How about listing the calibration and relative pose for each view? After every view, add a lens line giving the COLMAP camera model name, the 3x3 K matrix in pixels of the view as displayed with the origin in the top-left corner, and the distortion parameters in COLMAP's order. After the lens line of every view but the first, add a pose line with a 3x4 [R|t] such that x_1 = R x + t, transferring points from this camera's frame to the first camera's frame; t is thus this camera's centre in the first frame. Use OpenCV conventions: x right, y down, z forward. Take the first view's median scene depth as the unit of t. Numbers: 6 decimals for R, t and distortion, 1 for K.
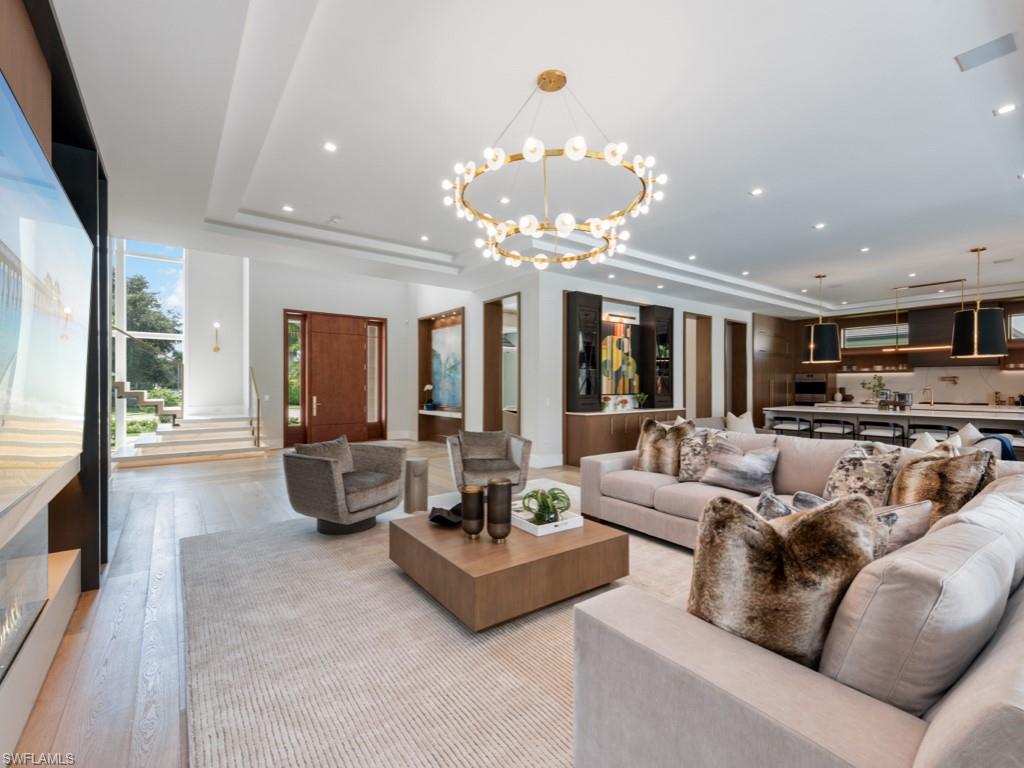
lens RADIAL K [[452.3, 0, 512.0], [0, 452.3, 384.0], [0, 0, 1]] dist [0.003988, -0.000340]
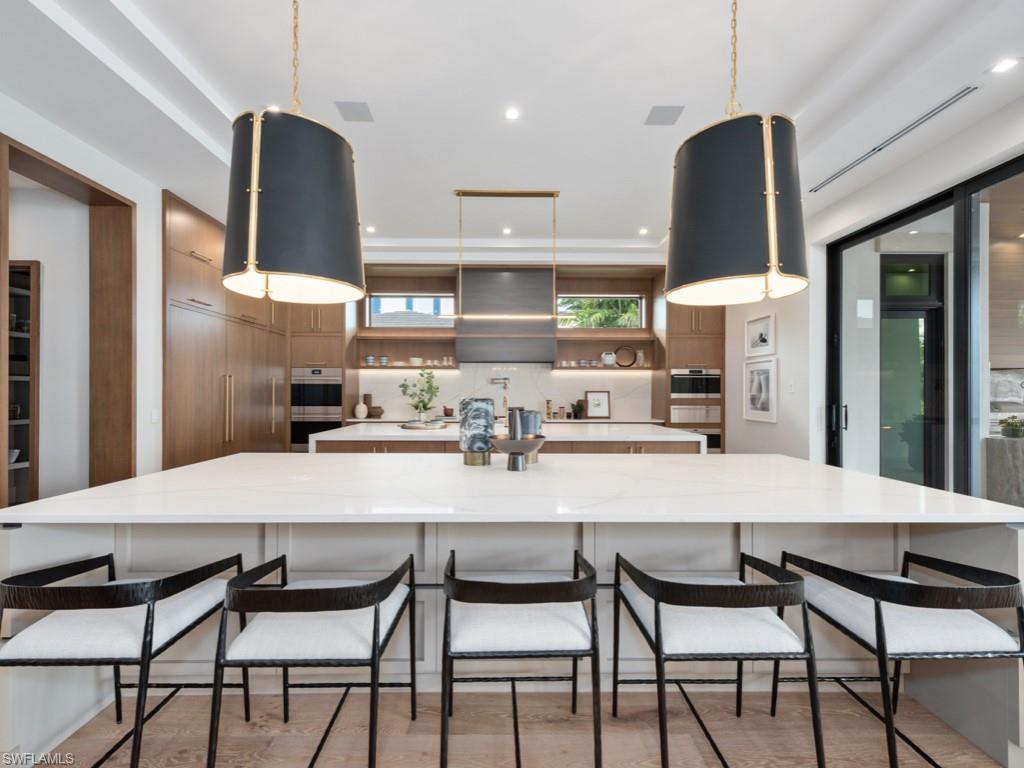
lens RADIAL K [[452.3, 0, 512.0], [0, 452.3, 384.0], [0, 0, 1]] dist [0.003988, -0.000340]
pose [[0.586820, 0.015090, 0.809577, 0.394872], [-0.004094, 0.999869, -0.015669, 0.003478], [-0.809707, 0.005880, 0.586805, 0.546426]]
